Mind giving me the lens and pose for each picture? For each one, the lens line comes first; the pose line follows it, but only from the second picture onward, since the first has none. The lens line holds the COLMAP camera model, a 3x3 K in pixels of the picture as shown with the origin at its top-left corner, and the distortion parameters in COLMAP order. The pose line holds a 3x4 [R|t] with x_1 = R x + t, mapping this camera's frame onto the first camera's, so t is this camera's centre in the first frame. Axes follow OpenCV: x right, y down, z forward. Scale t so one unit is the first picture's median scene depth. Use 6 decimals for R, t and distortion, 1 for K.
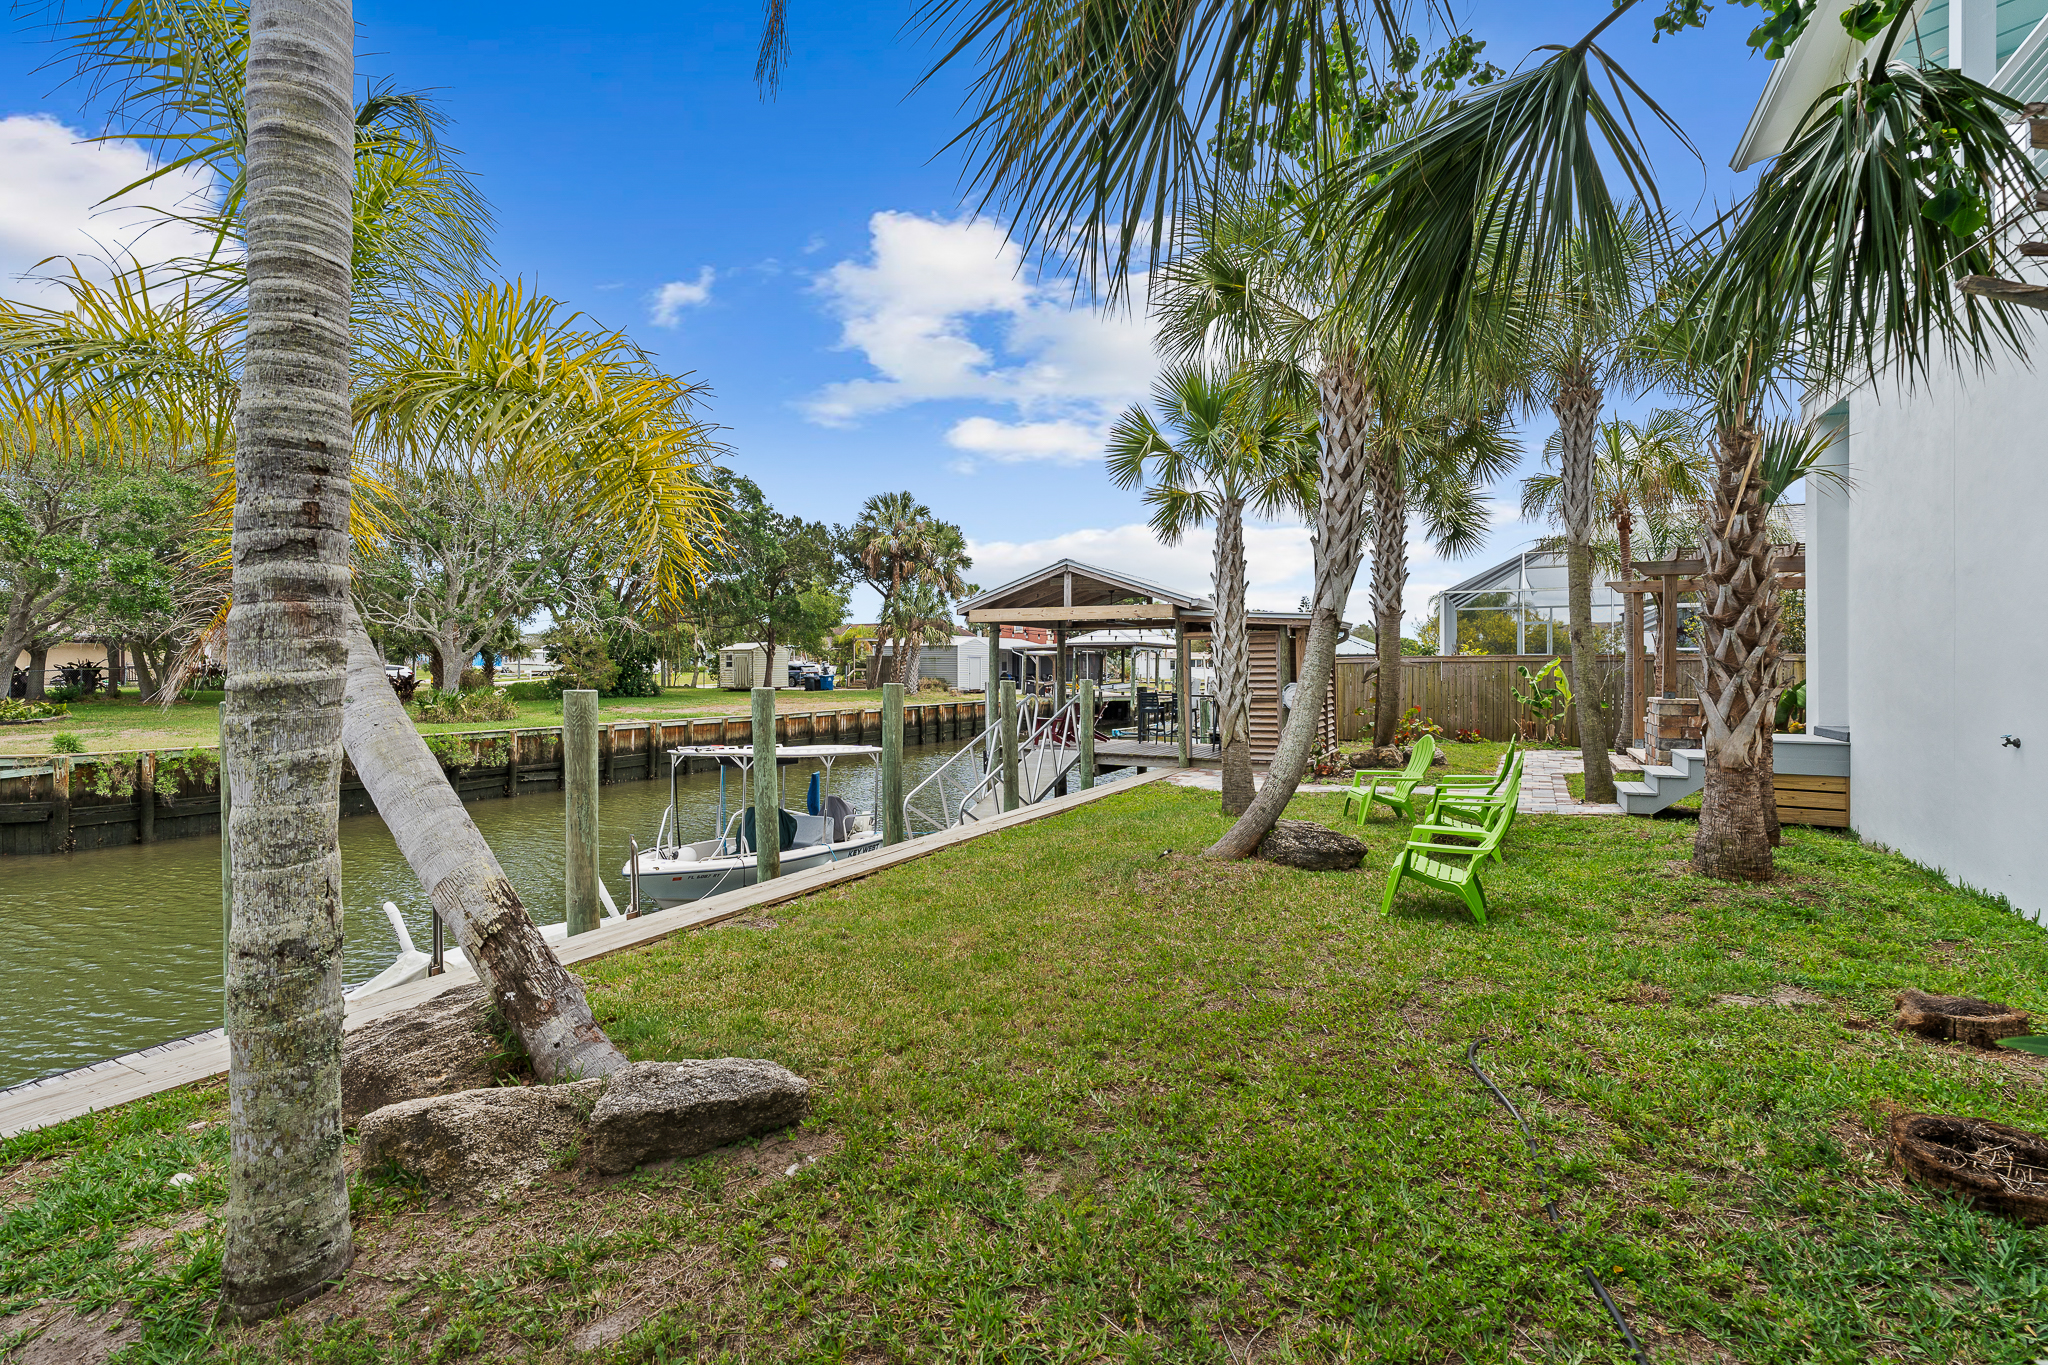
lens RADIAL K [[932.6, 0, 1031.1], [0, 932.6, 677.6], [0, 0, 1]] dist [-0.001700, -0.000250]
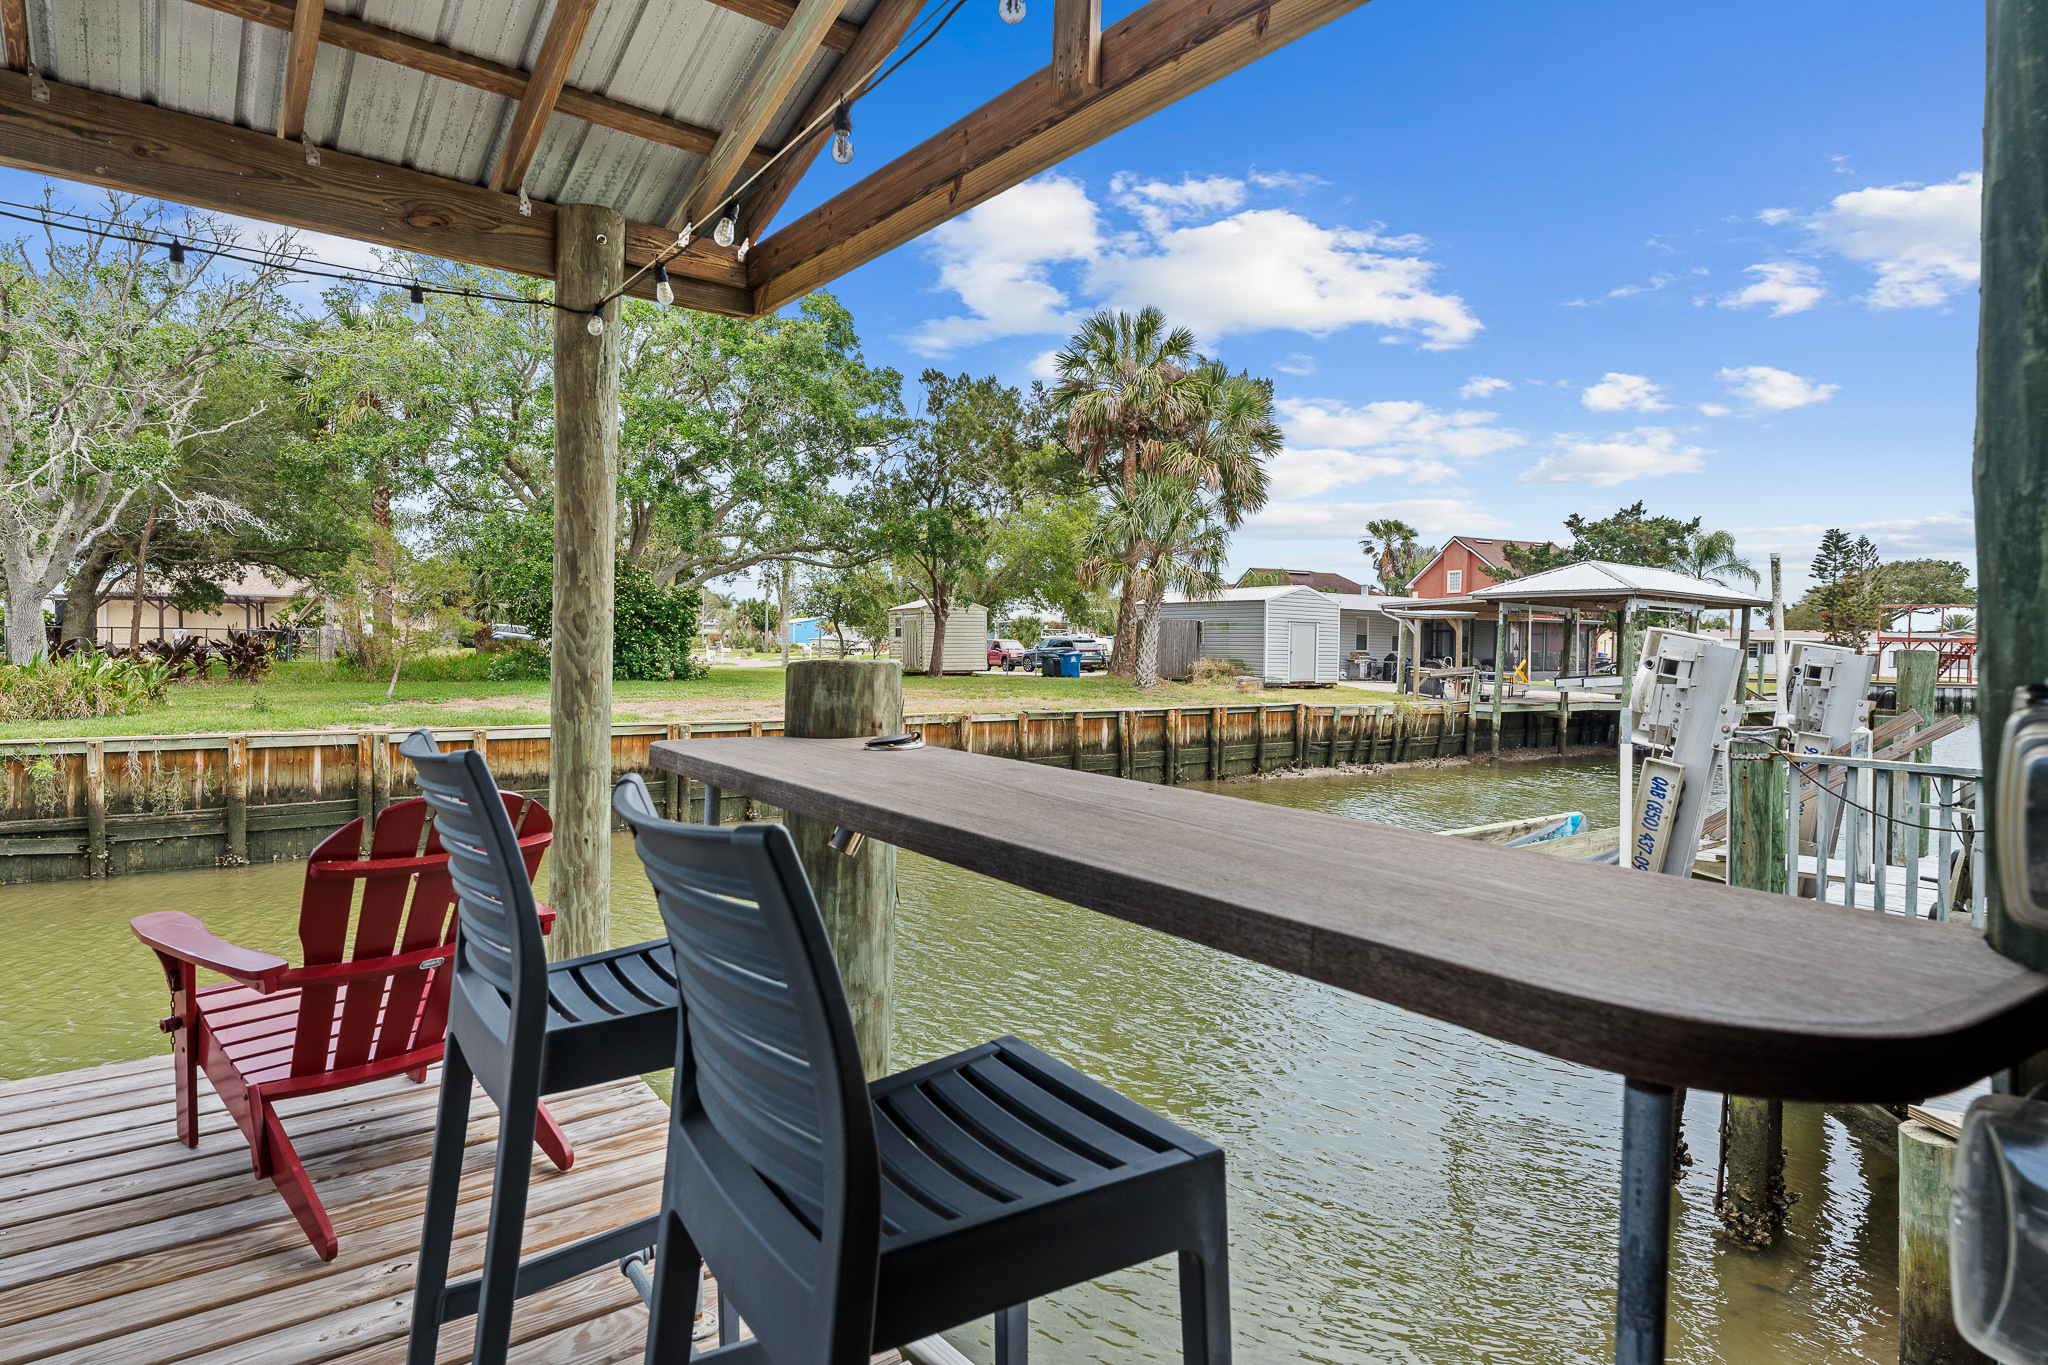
lens RADIAL K [[1115.3, 0, 1020.1], [0, 1115.3, 676.7], [0, 0, 1]] dist [0.000482, -0.001402]
pose [[0.907833, 0.020049, -0.418852, 0.074242], [-0.016080, 0.999786, 0.013003, 0.004822], [0.419023, -0.005070, 0.907962, 0.393508]]
